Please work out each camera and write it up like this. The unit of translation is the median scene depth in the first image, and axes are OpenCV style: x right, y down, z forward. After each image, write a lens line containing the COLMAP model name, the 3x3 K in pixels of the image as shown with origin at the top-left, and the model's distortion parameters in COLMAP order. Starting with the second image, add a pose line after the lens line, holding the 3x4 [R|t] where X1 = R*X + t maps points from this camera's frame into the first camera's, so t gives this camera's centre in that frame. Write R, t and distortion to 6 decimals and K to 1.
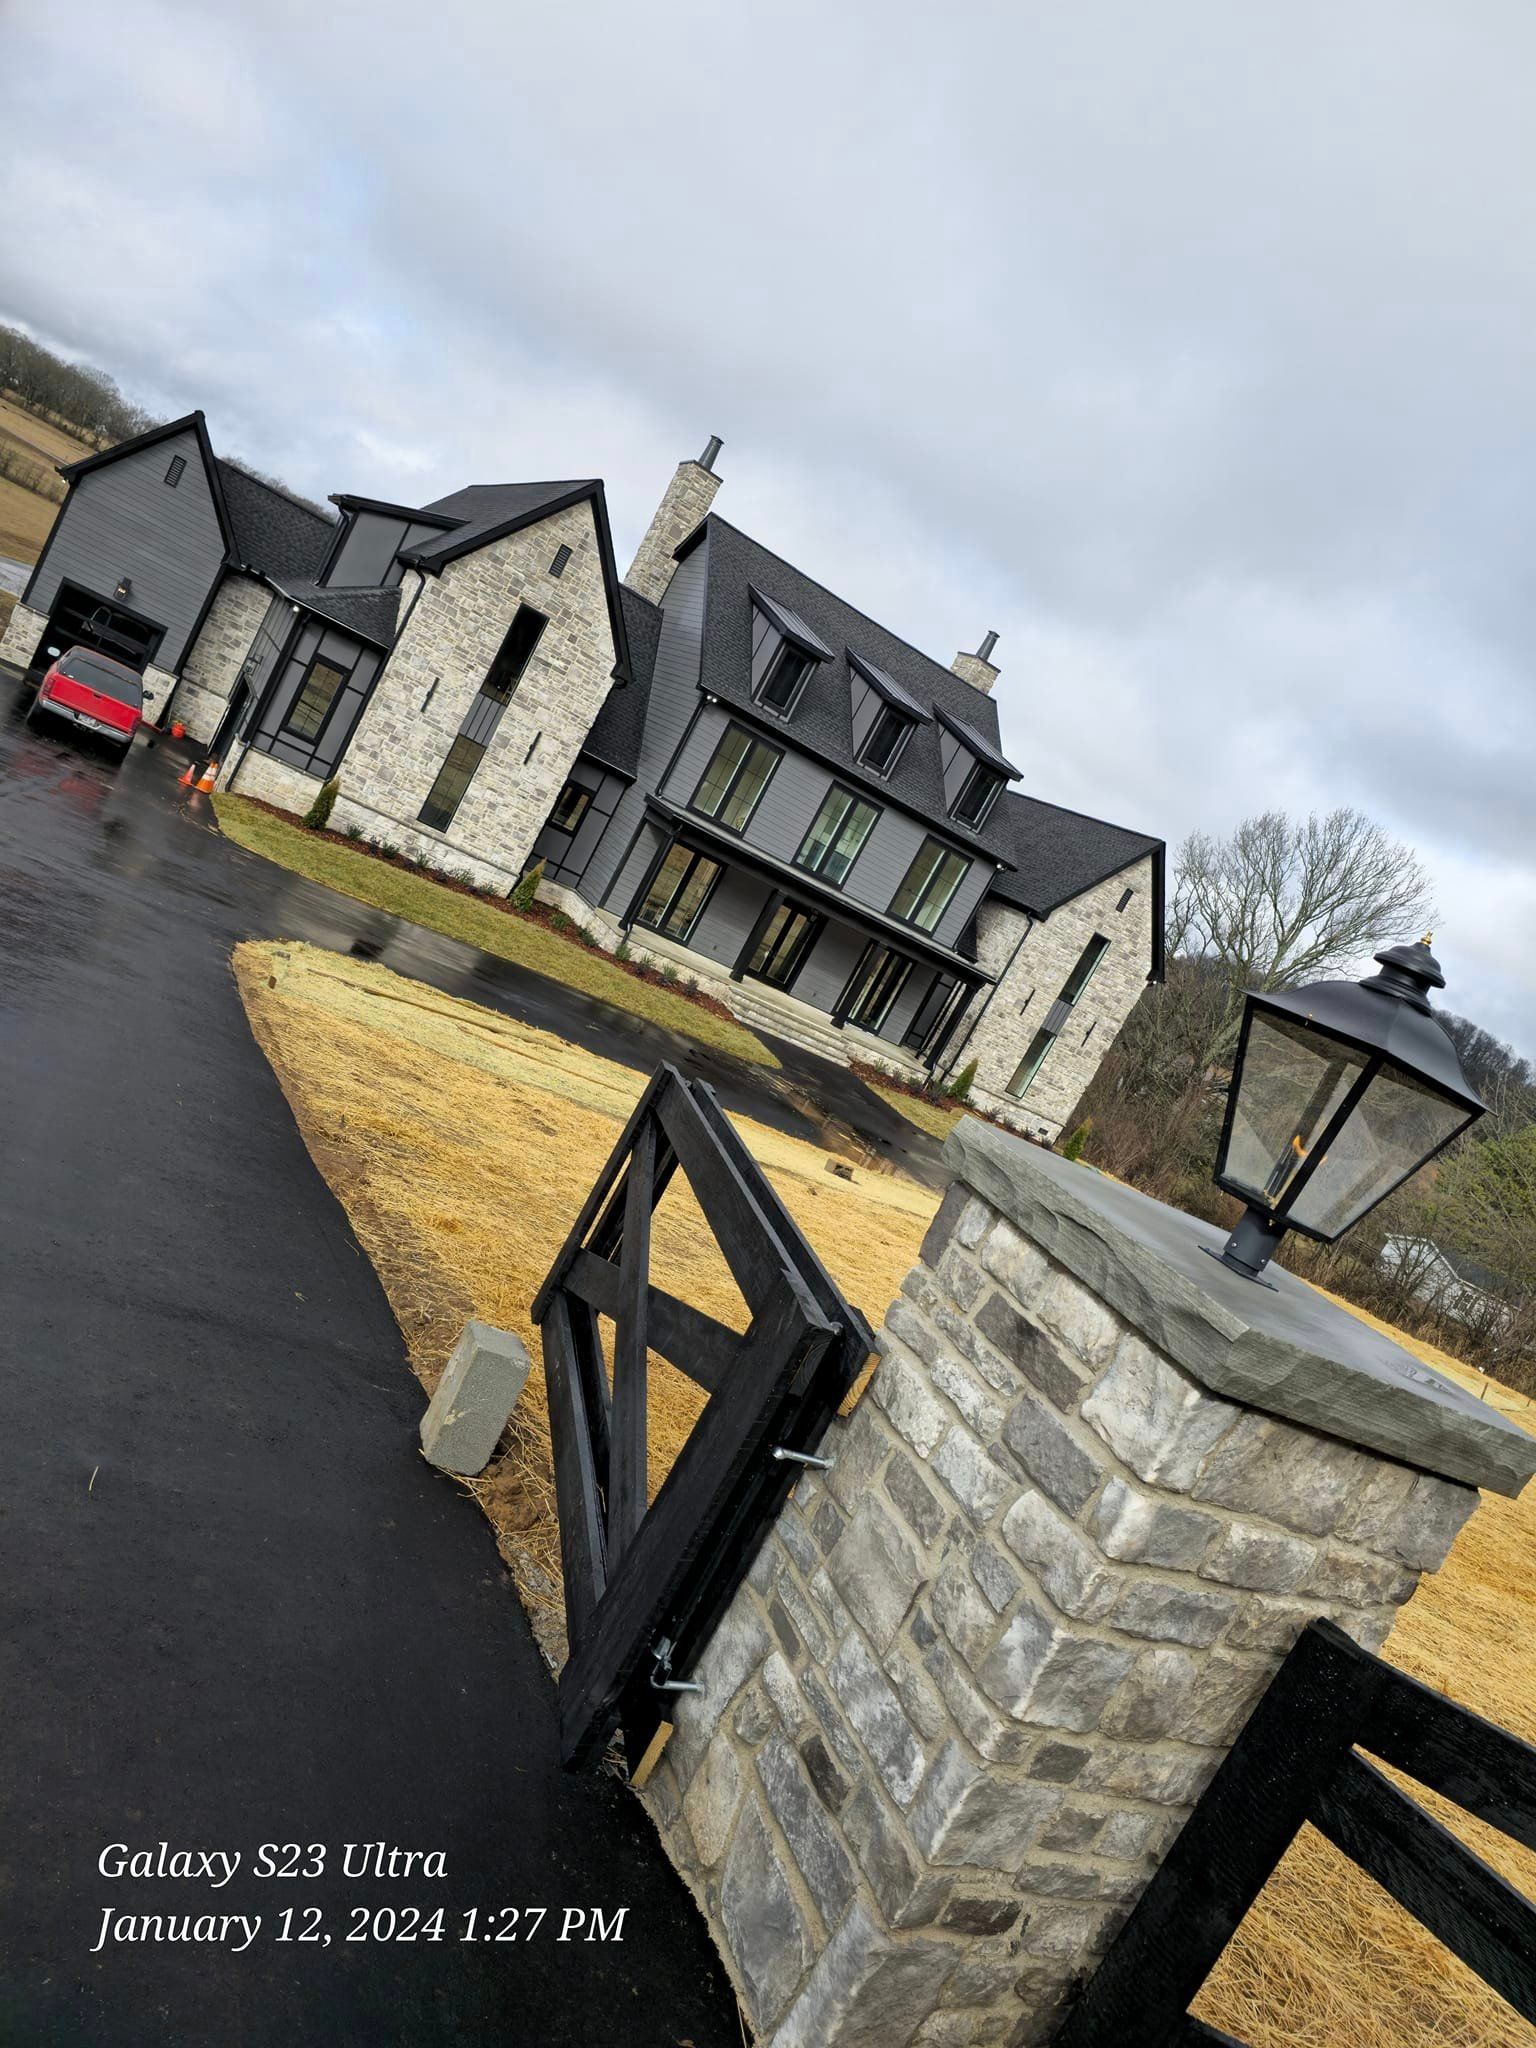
lens RADIAL K [[1362.6, 0, 796.8], [0, 1362.6, 1031.9], [0, 0, 1]] dist [0.072065, -0.077160]
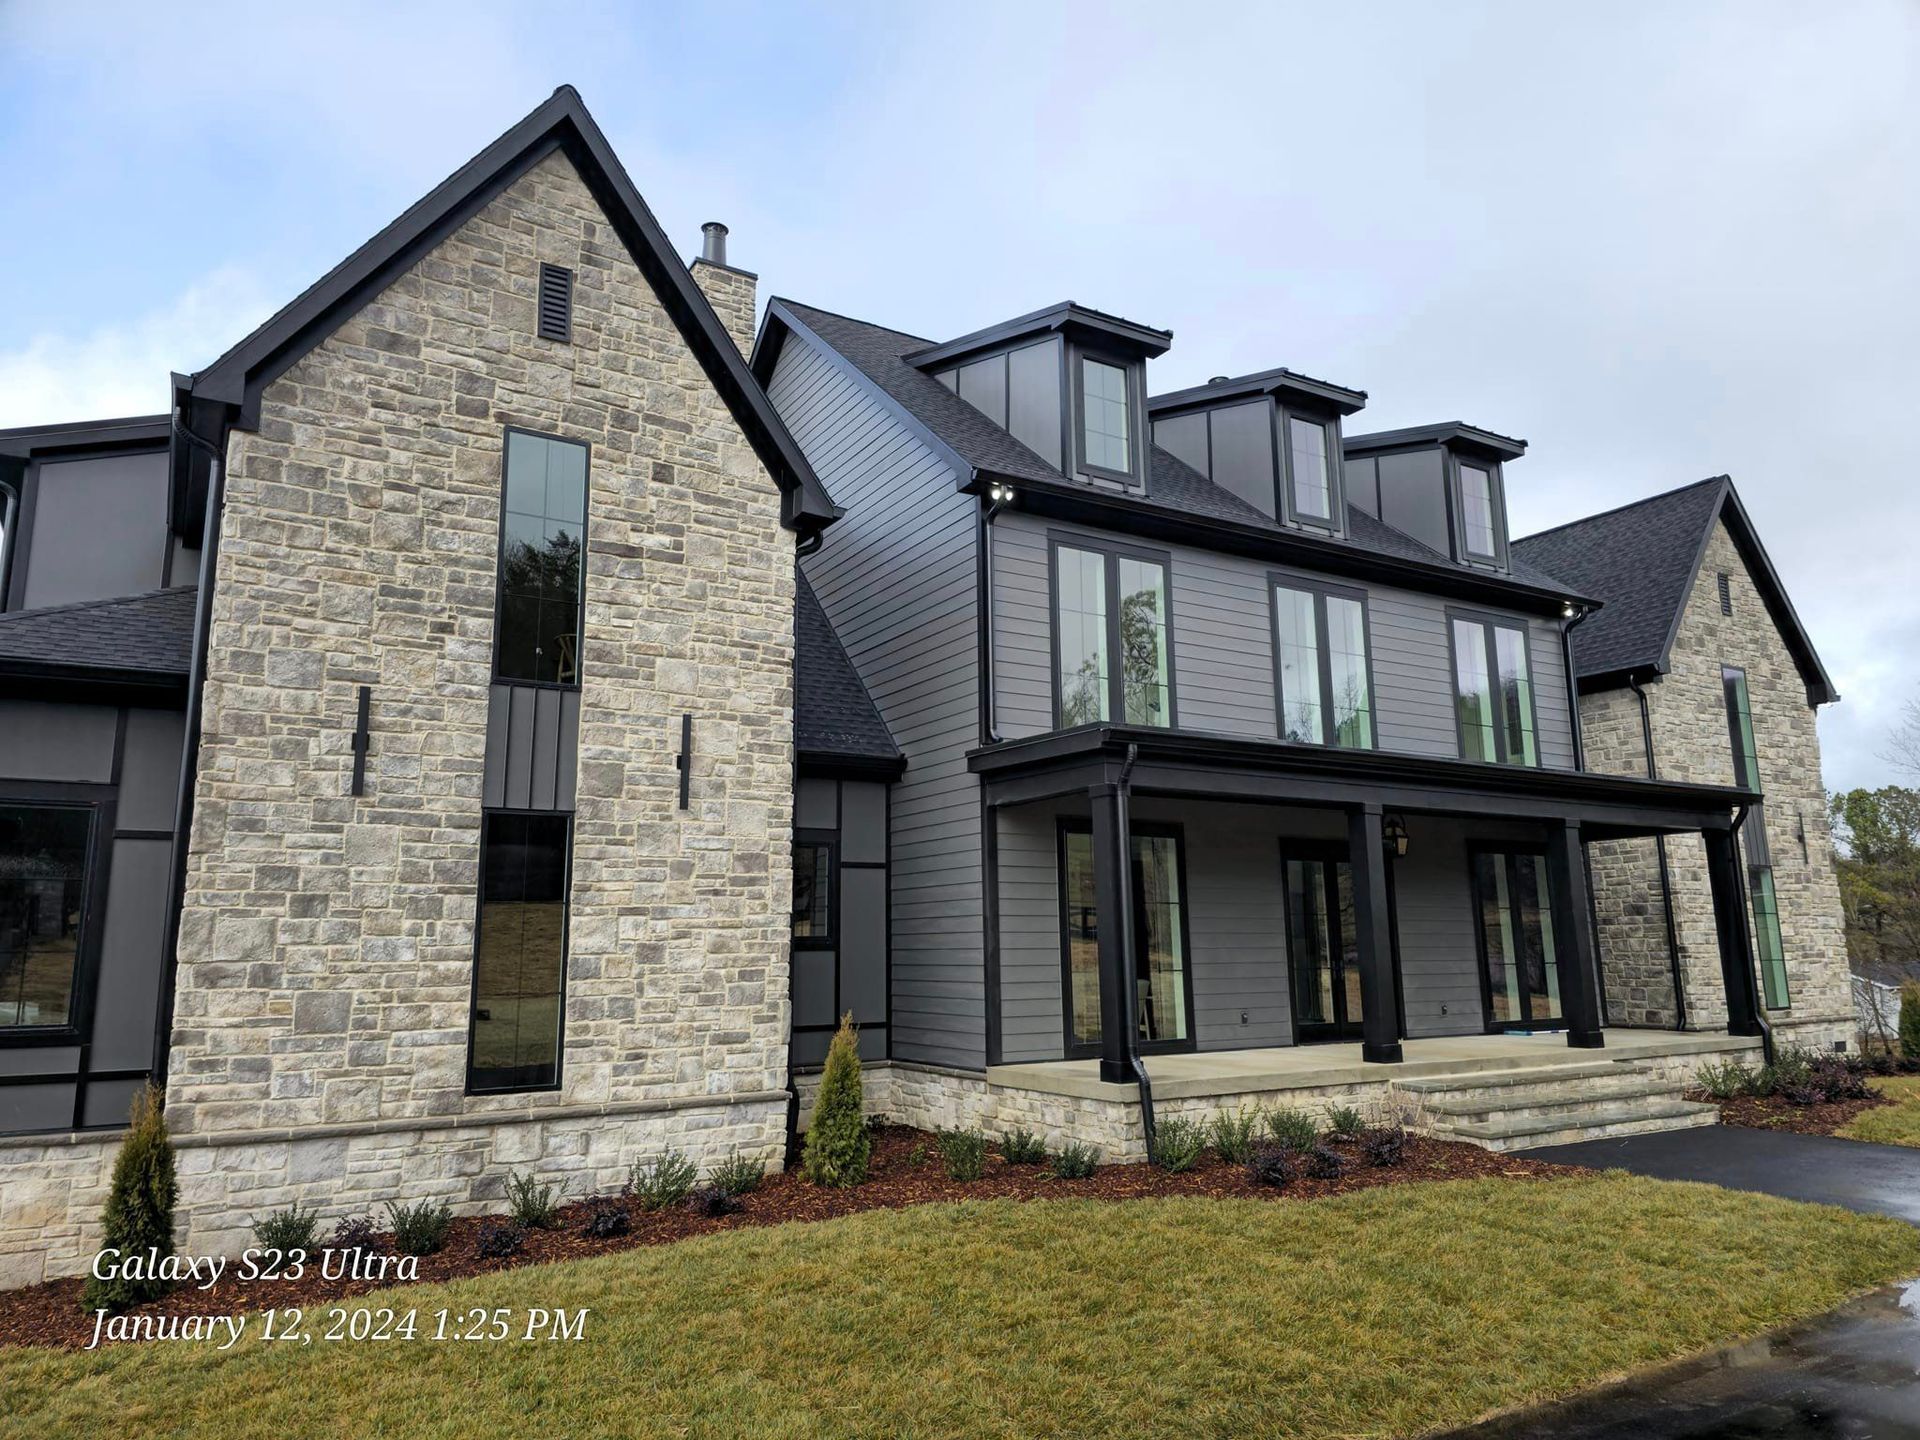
lens RADIAL K [[1277.5, 0, 960.0], [0, 1277.5, 720.0], [0, 0, 1]] dist [0.072065, -0.077160]
pose [[0.873906, -0.454590, 0.172150, -0.173954], [0.484936, 0.839756, -0.244226, -0.090539], [-0.033541, 0.296912, 0.954315, 0.629159]]
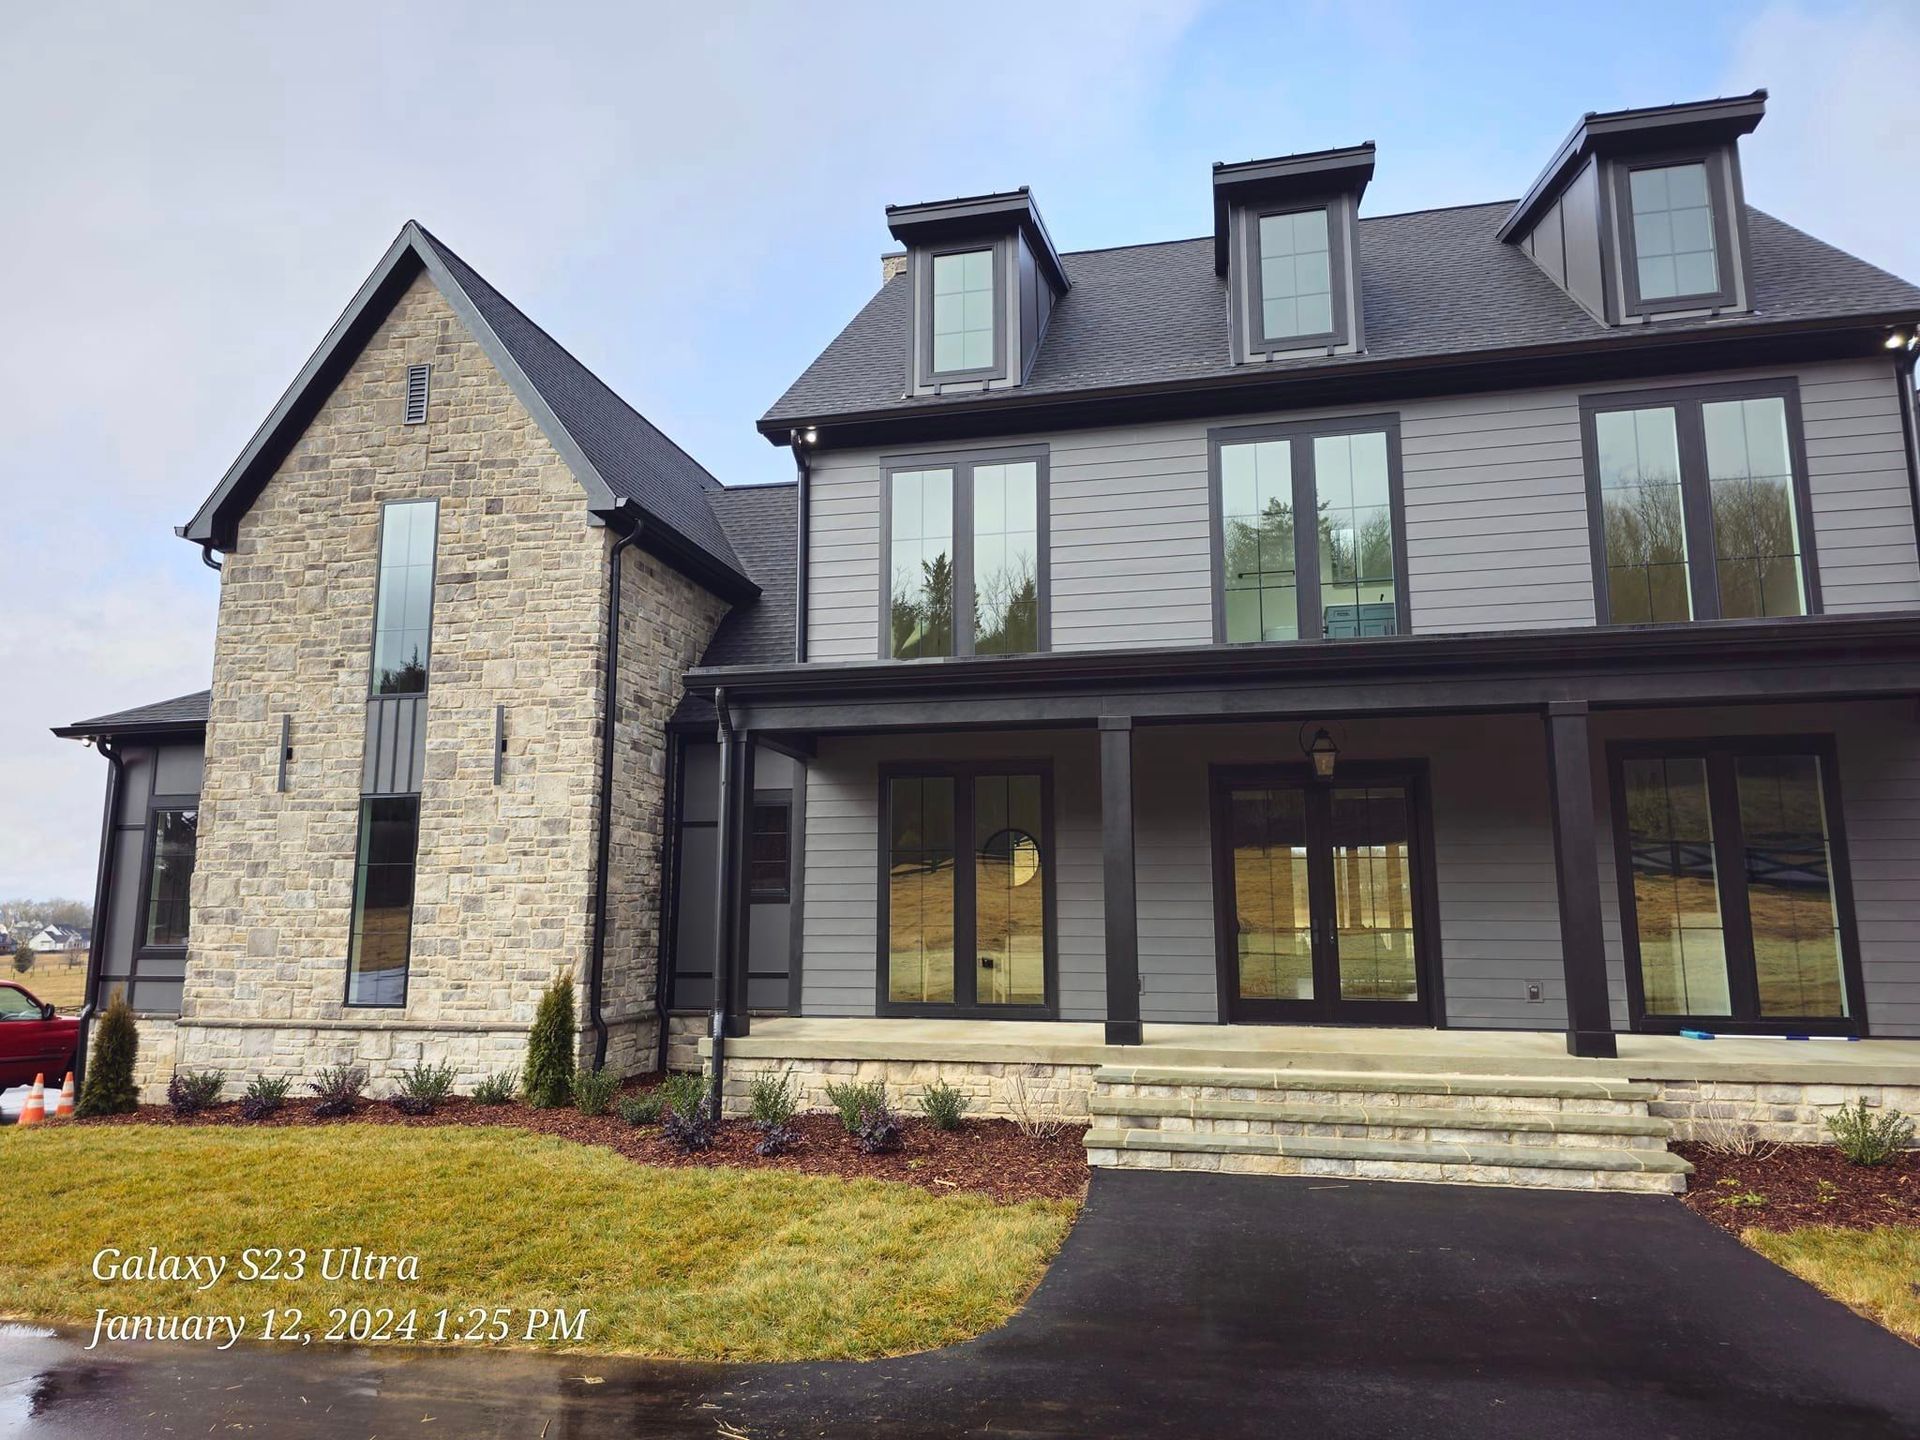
lens RADIAL K [[1203.4, 0, 958.8], [0, 1203.4, 753.1], [0, 0, 1]] dist [0.054422, -0.058419]
pose [[0.697455, -0.540922, -0.470063, 0.092031], [0.281931, 0.810156, -0.513966, 0.038440], [0.658841, 0.225943, 0.717551, 0.778821]]
